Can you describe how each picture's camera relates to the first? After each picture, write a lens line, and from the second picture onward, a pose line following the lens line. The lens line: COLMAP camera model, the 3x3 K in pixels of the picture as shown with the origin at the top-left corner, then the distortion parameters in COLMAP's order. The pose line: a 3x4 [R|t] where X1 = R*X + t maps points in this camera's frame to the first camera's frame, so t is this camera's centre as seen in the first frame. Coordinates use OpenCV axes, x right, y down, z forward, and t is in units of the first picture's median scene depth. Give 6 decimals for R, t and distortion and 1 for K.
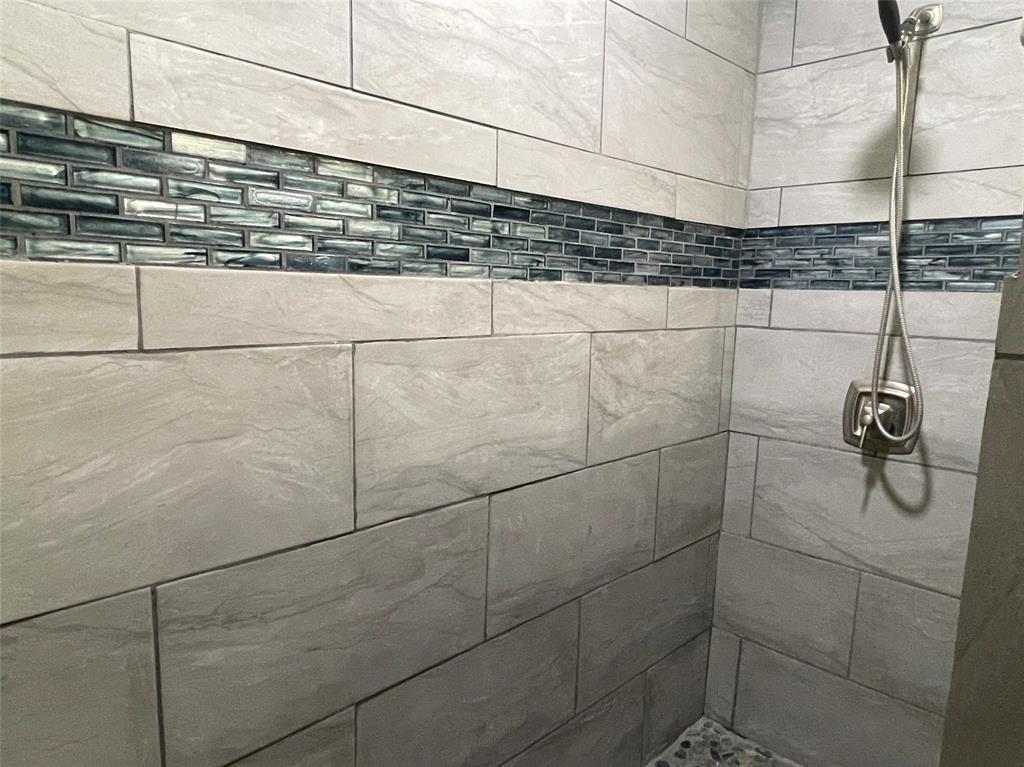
lens RADIAL K [[667.4, 0, 512.0], [0, 667.4, 383.5], [0, 0, 1]] dist [0.004127, 0.001933]
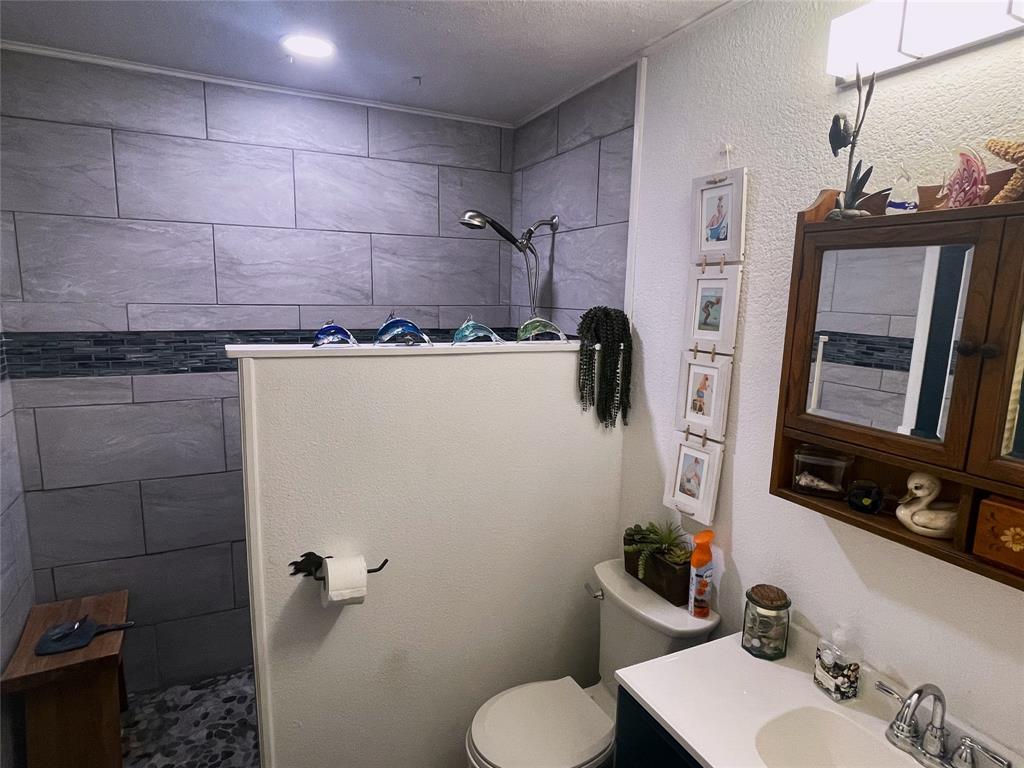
lens RADIAL K [[570.9, 0, 512.0], [0, 570.9, 384.0], [0, 0, 1]] dist [0.001628, -0.000005]
pose [[0.947863, 0.042123, -0.315883, 1.565965], [-0.040305, 0.999112, 0.012289, -0.194395], [0.316120, 0.001084, 0.948719, -0.767056]]
